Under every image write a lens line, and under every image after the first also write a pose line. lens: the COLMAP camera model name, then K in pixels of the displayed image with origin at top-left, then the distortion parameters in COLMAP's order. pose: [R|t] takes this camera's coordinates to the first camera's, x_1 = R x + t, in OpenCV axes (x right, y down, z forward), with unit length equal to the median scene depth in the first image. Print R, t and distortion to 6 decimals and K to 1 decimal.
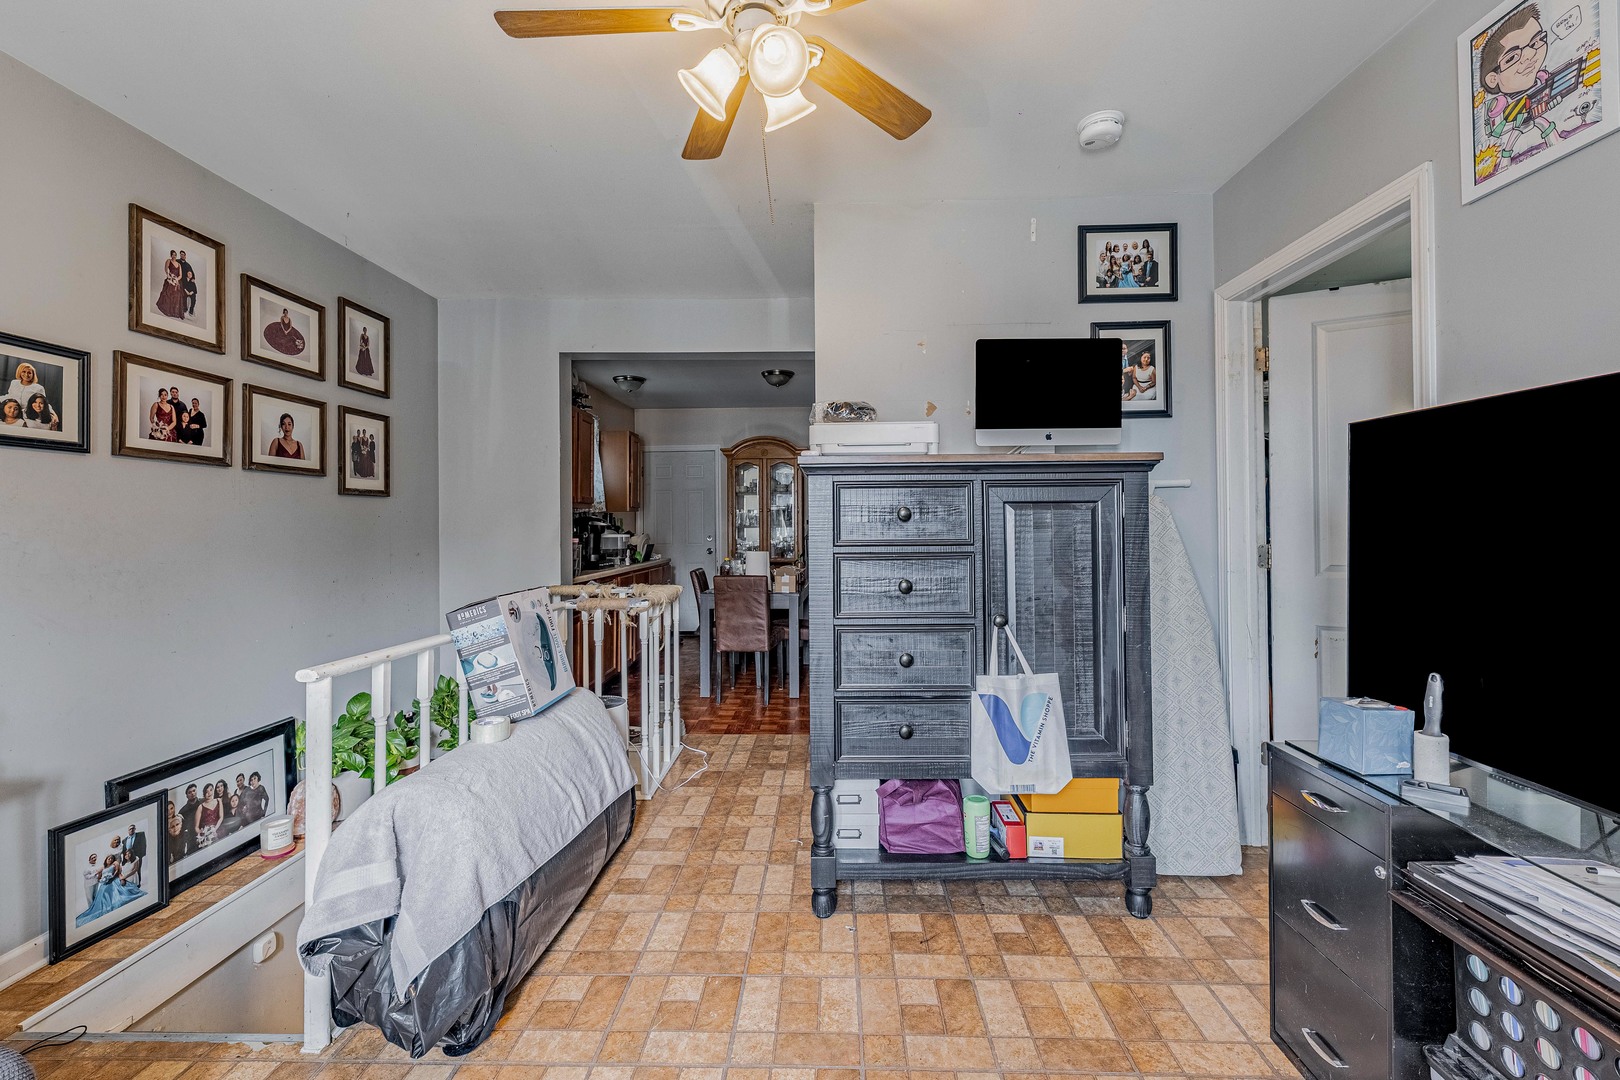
lens RADIAL K [[688.9, 0, 816.4], [0, 688.9, 525.0], [0, 0, 1]] dist [0.000821, -0.000872]
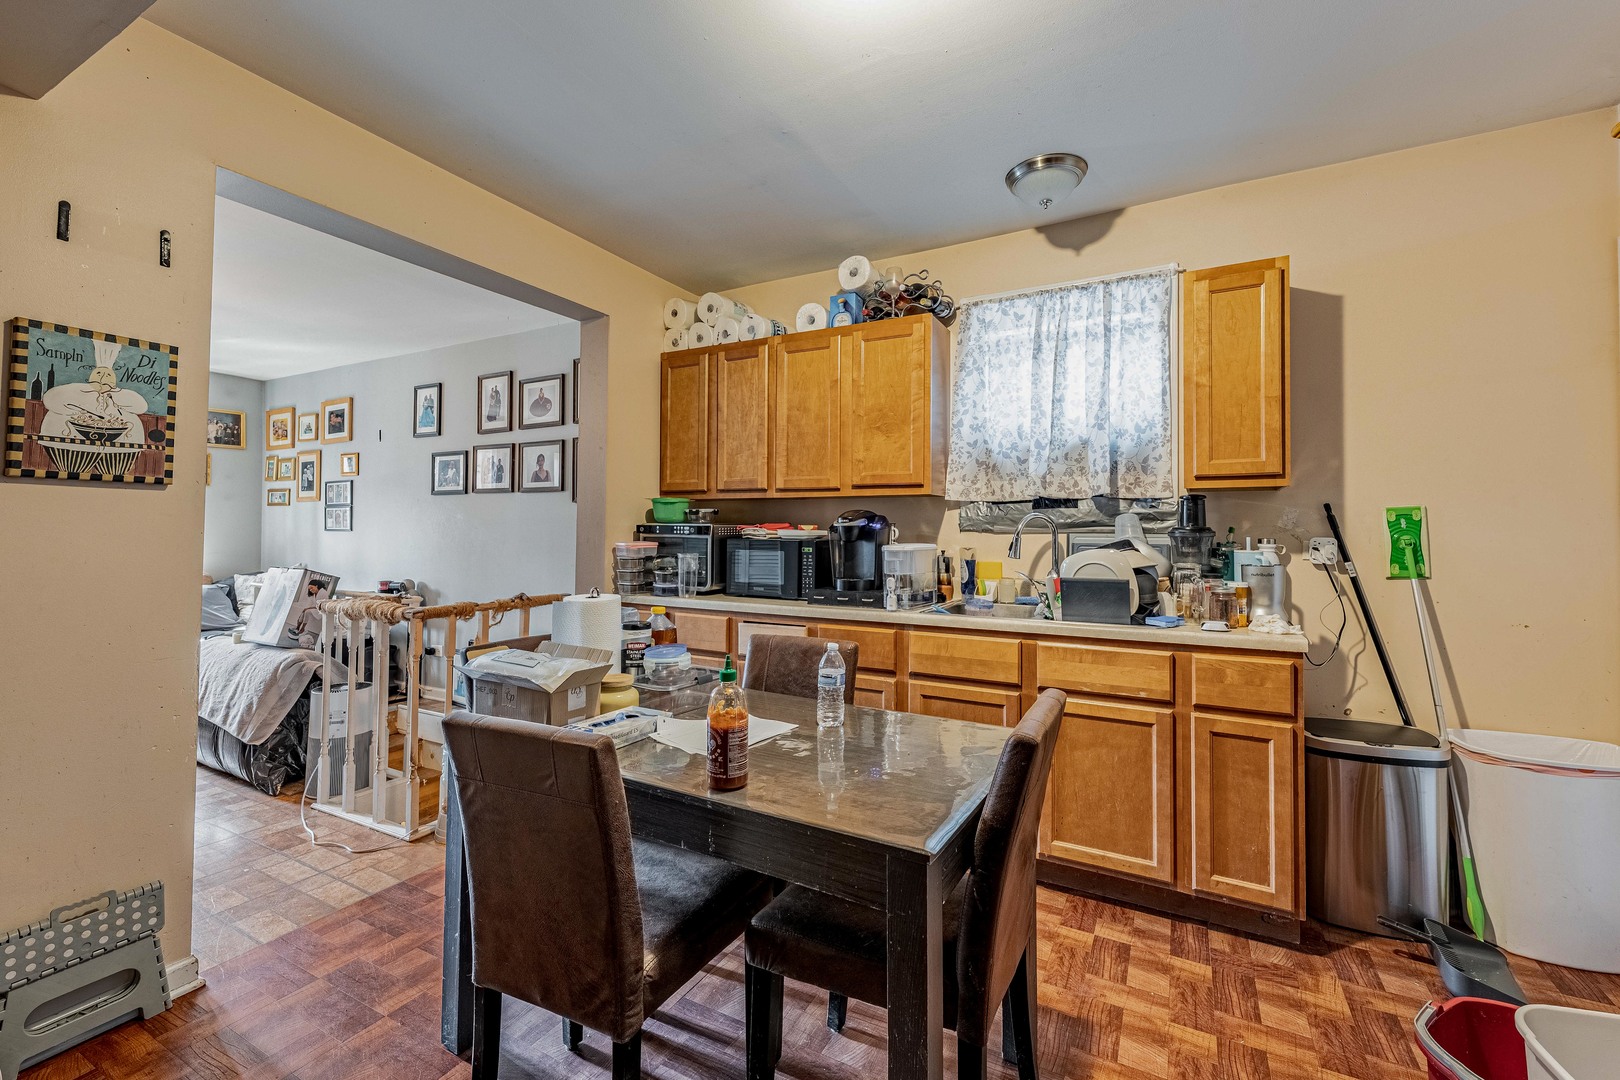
lens RADIAL K [[688.9, 0, 818.0], [0, 688.9, 504.2], [0, 0, 1]] dist [0.000821, -0.000872]
pose [[-0.457061, -0.037731, -0.888635, 0.395513], [-0.006837, 0.999219, -0.038910, 0.011465], [0.889409, -0.011709, -0.456962, 2.690525]]
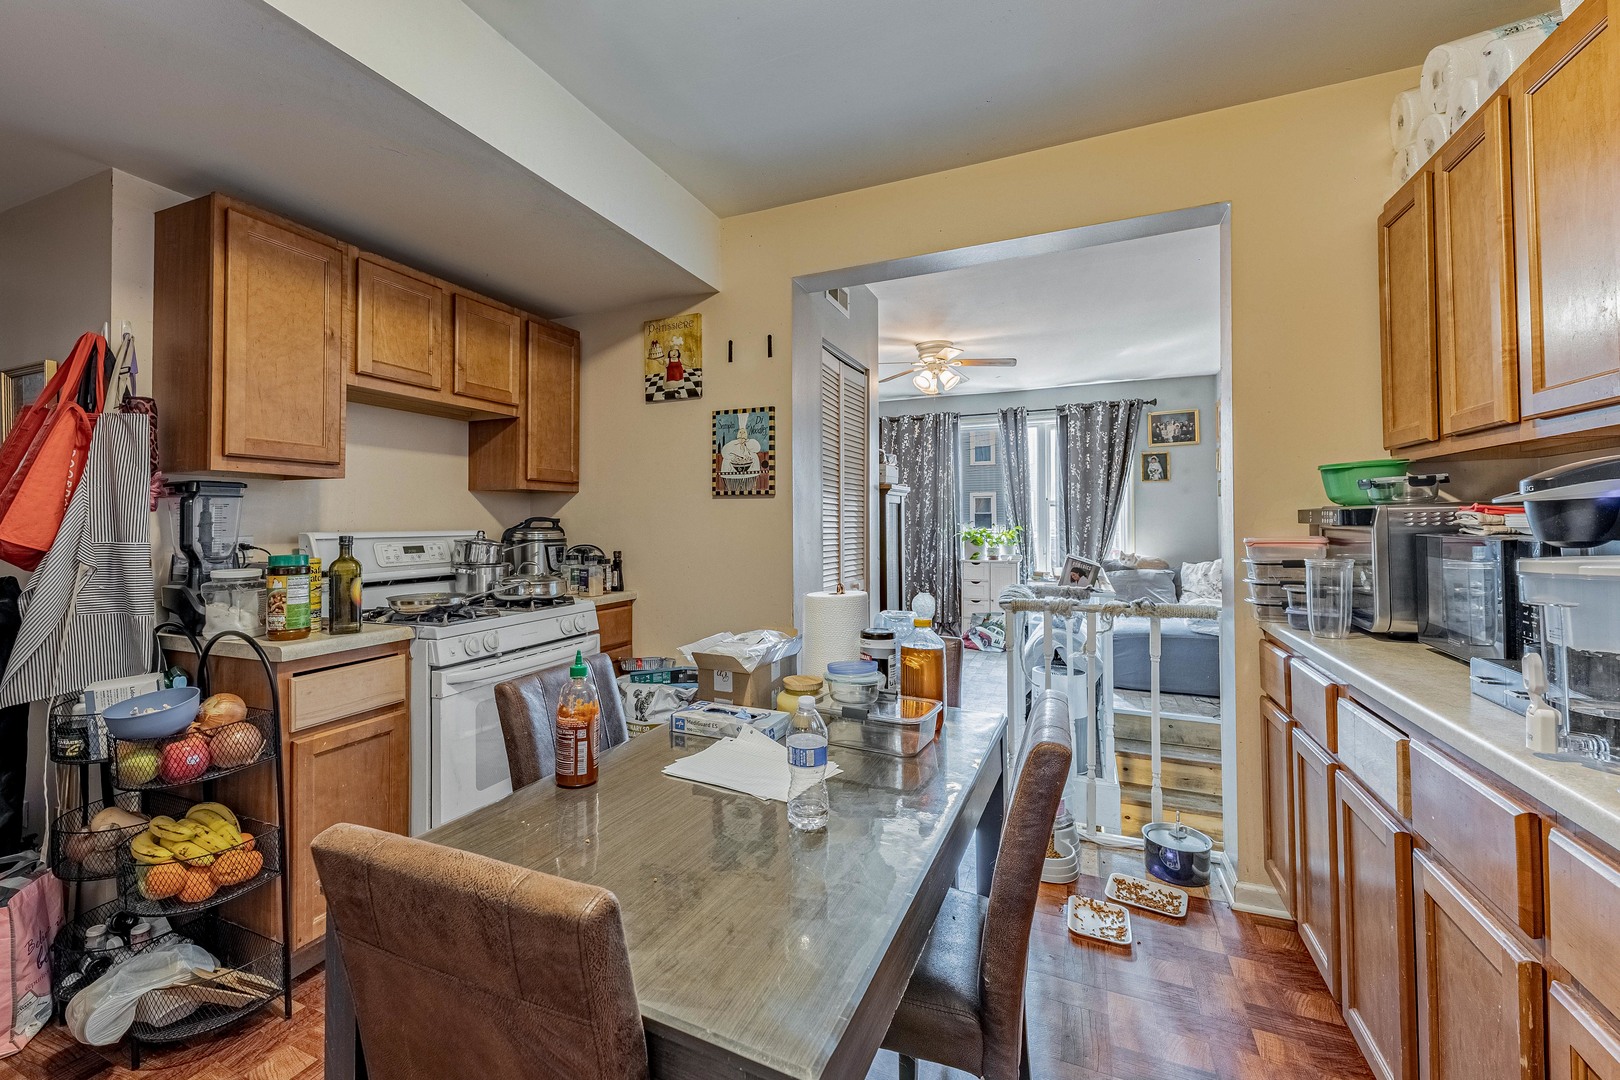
lens RADIAL K [[688.9, 0, 746.6], [0, 688.9, 505.9], [0, 0, 1]] dist [0.000821, -0.000872]
pose [[-0.910855, 0.015014, 0.412454, -0.398340], [0.006807, 0.999749, -0.021360, 0.010514], [-0.412671, -0.016648, -0.910728, 2.816231]]
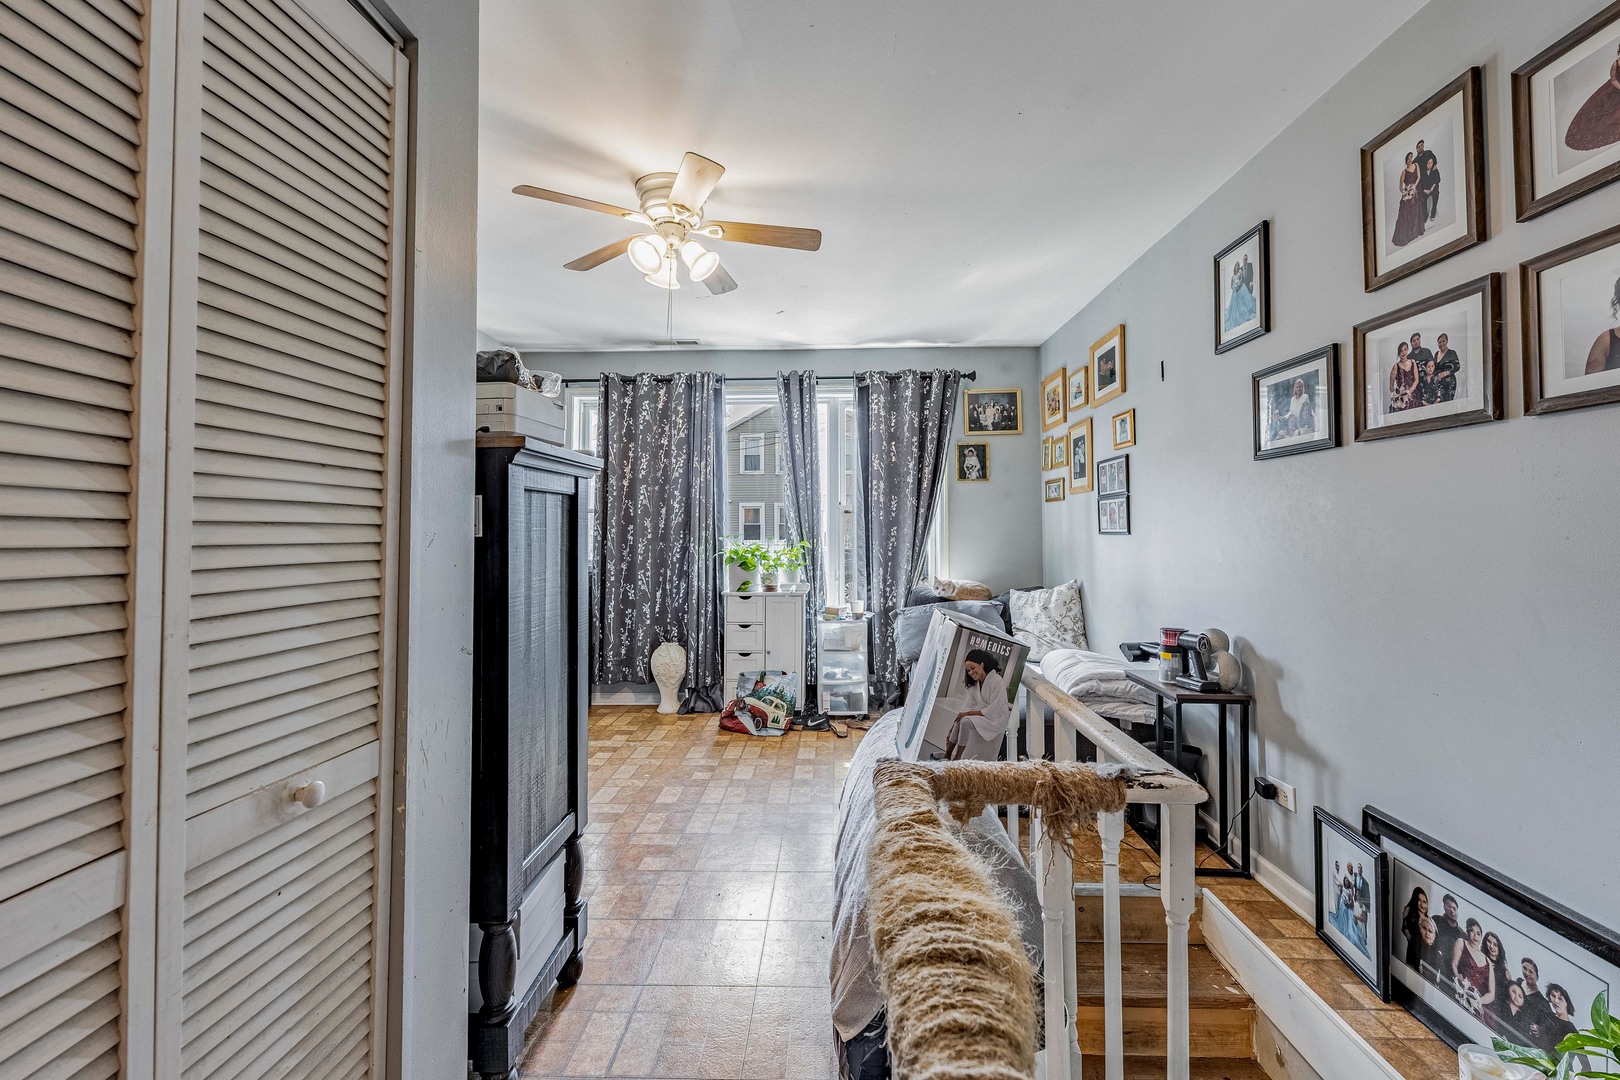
lens RADIAL K [[688.9, 0, 810.3], [0, 688.9, 524.9], [0, 0, 1]] dist [0.000821, -0.000872]
pose [[-0.999940, 0.006173, 0.008995, -0.279297], [0.006113, 0.999959, -0.006633, 0.007062], [-0.009036, -0.006577, -0.999938, 1.710710]]
